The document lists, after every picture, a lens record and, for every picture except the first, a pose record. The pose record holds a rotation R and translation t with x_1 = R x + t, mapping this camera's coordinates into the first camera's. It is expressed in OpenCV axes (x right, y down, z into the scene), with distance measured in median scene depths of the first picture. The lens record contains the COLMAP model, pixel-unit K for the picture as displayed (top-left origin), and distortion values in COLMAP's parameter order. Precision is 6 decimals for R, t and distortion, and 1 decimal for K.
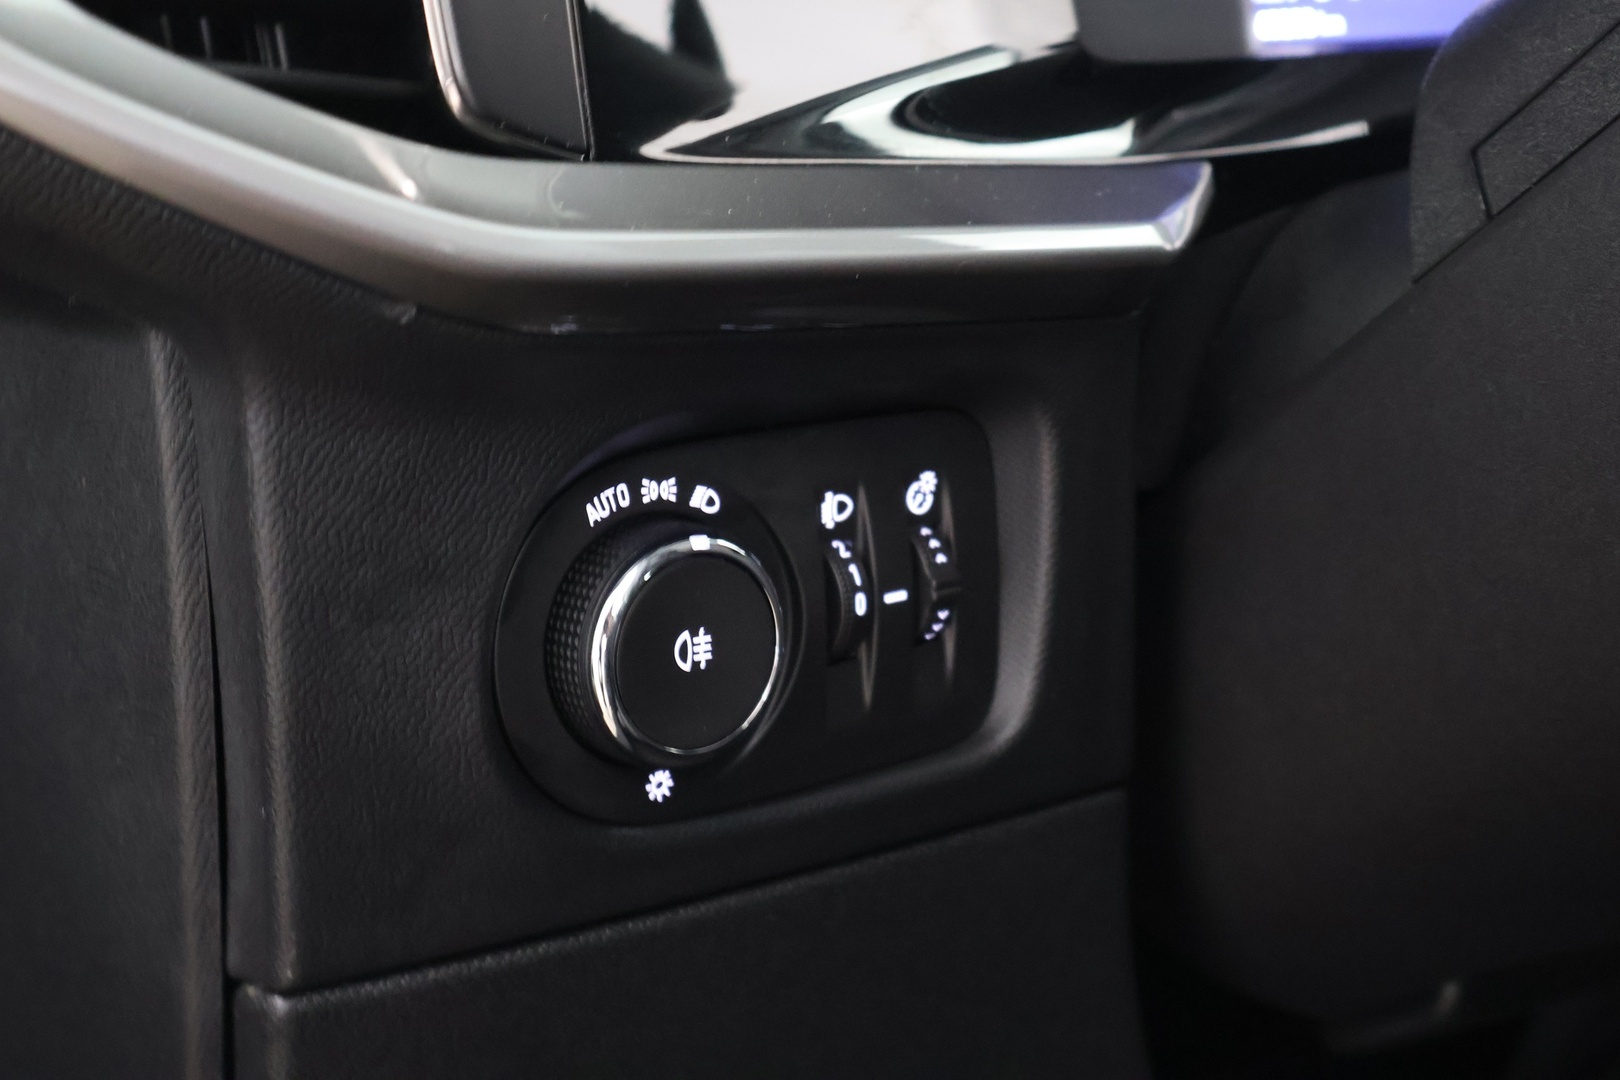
lens RADIAL K [[2638.2, 0, 810.0], [0, 2638.2, 540.0], [0, 0, 1]] dist [0.022668, 0.049525]
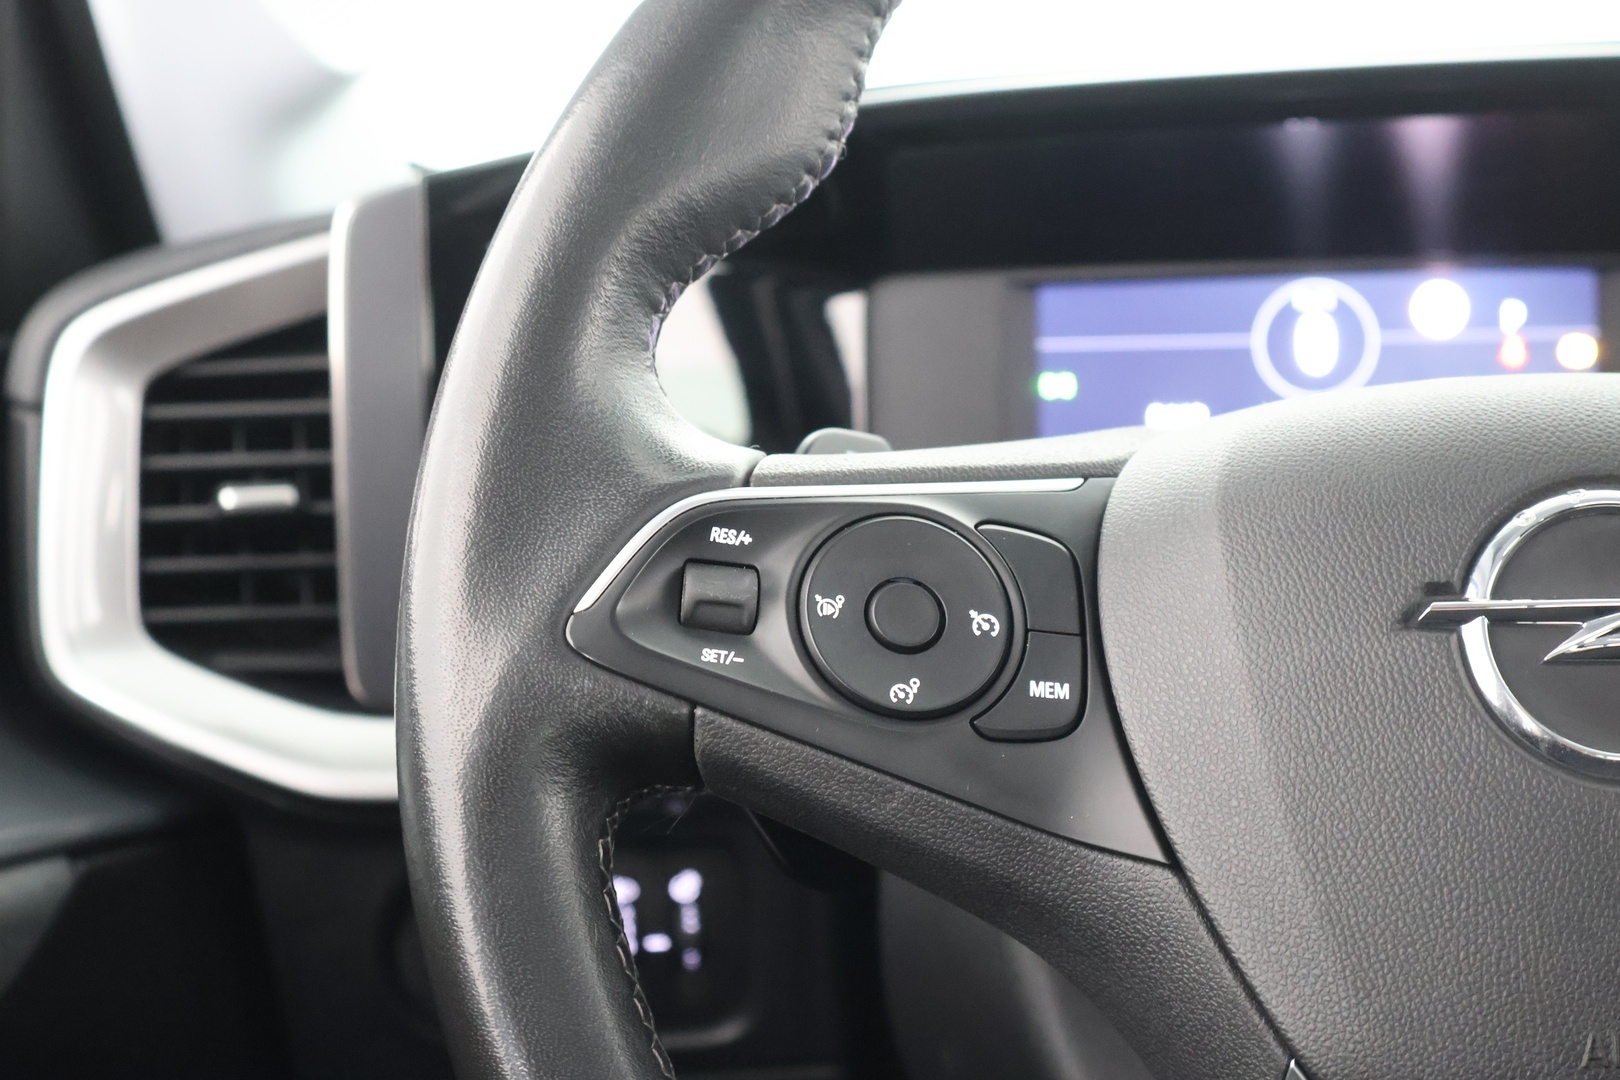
lens RADIAL K [[2638.2, 0, 810.0], [0, 2638.2, 540.0], [0, 0, 1]] dist [0.022668, 0.049525]
pose [[0.849339, 0.140156, -0.508900, 1.046747], [-0.111817, 0.989997, 0.086036, -0.438056], [0.515868, -0.016170, 0.856515, -0.502509]]
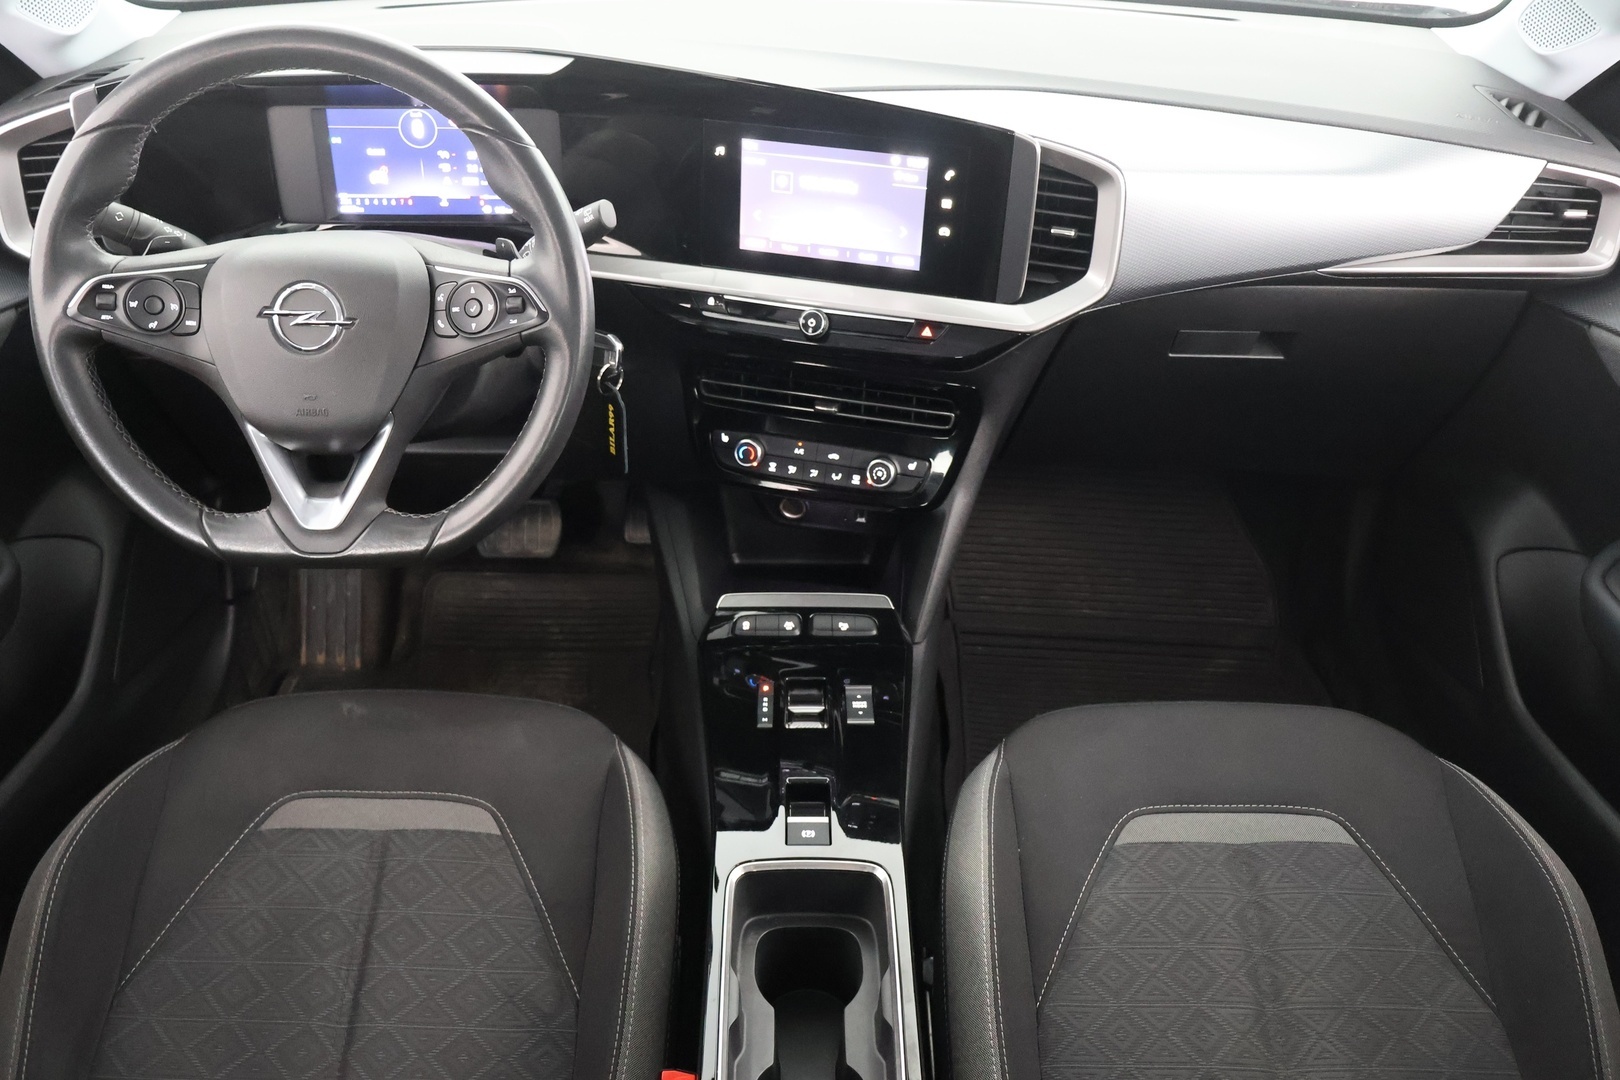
lens RADIAL K [[1387.5, 0, 813.9], [0, 1387.5, 531.7], [0, 0, 1]] dist [0.002662, 0.004186]
pose [[0.884706, 0.336115, -0.322990, 2.492126], [-0.146472, 0.858237, 0.491910, -1.356611], [0.442540, -0.387886, 0.808518, -1.167740]]
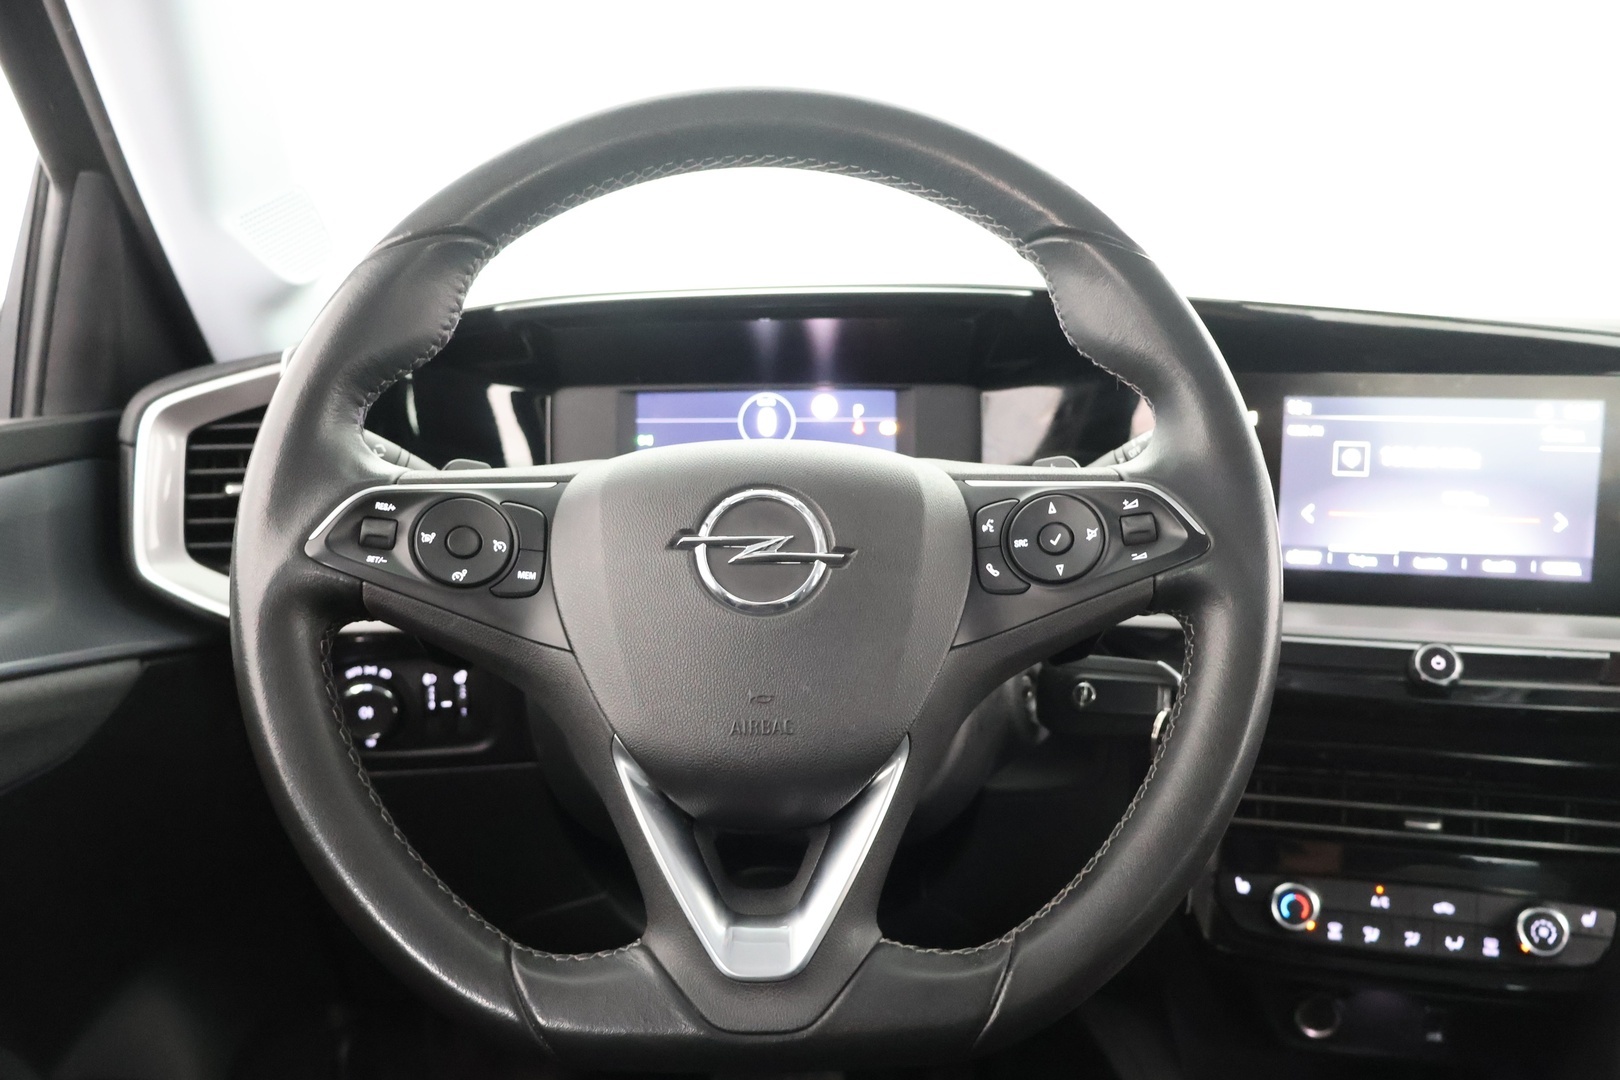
lens RADIAL K [[1387.5, 0, 813.9], [0, 1387.5, 531.7], [0, 0, 1]] dist [0.002662, 0.004186]
pose [[0.890225, 0.151795, -0.429486, 1.381637], [-0.127814, 0.988206, 0.084337, -0.479356], [0.437223, -0.020184, 0.899127, -0.573092]]
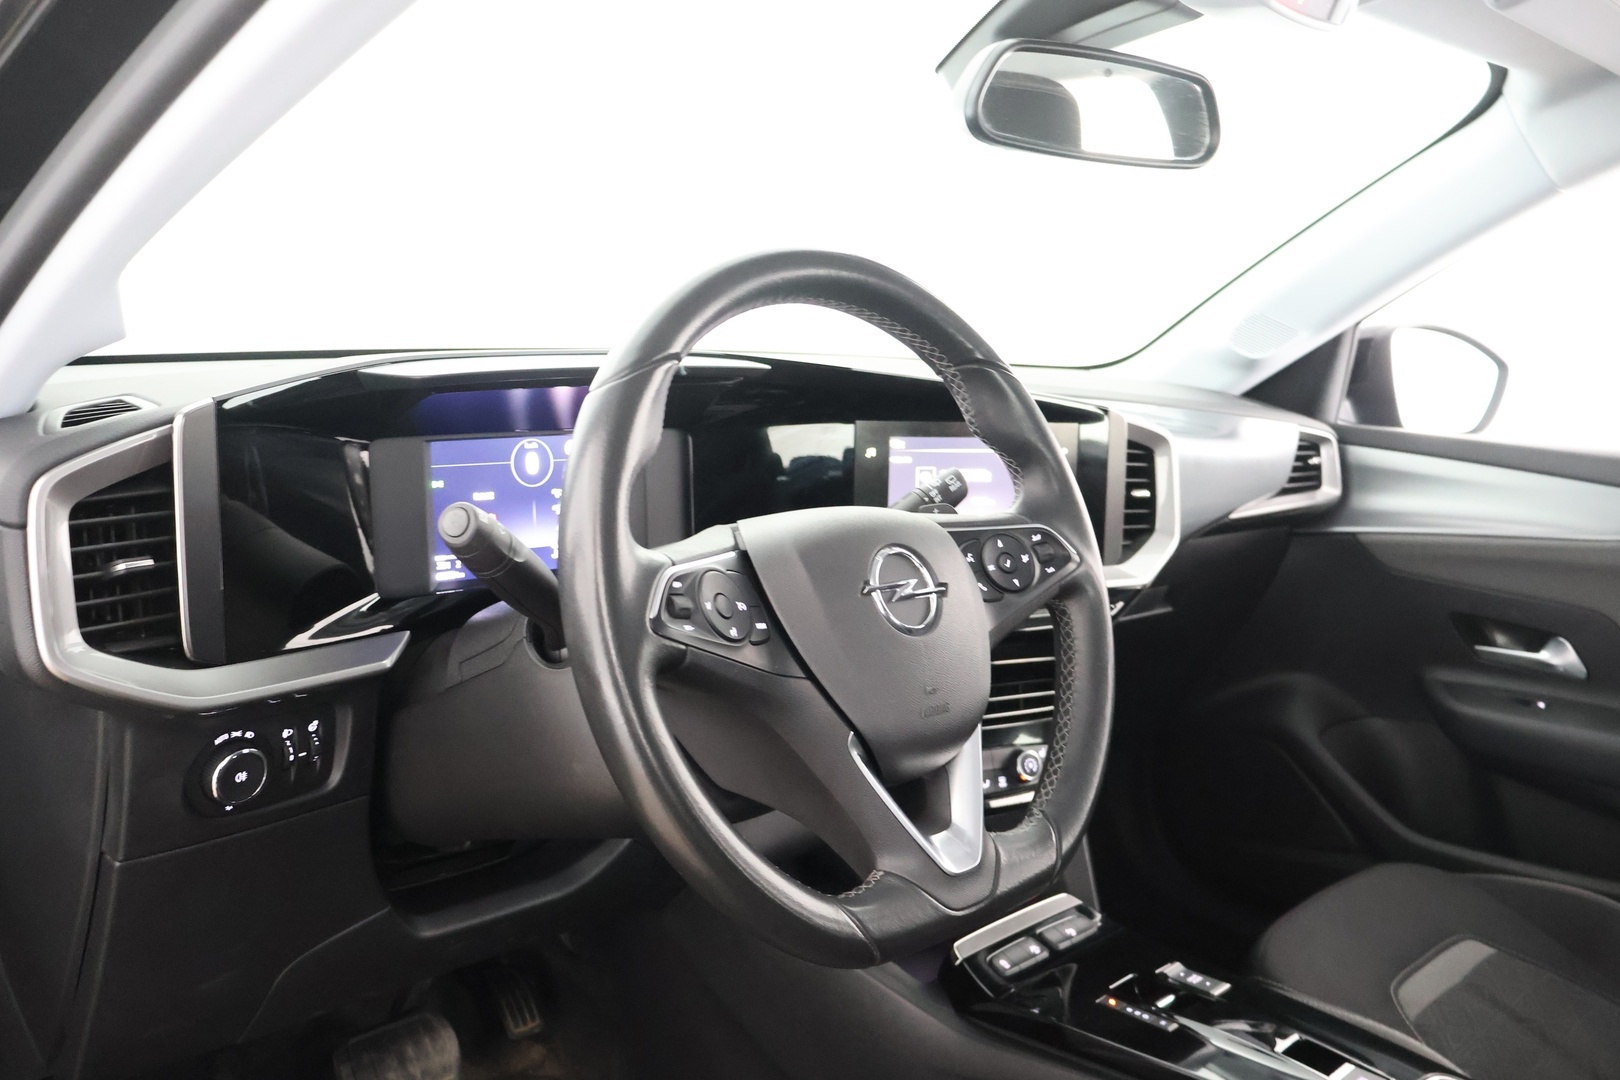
lens RADIAL K [[1366.9, 0, 829.0], [0, 1366.9, 533.9], [0, 0, 1]] dist [0.002028, 0.003575]
pose [[0.944859, 0.095373, 0.313281, 0.107567], [-0.112533, 0.992955, 0.037113, -0.479982], [-0.307535, -0.070321, 0.948935, -1.152904]]
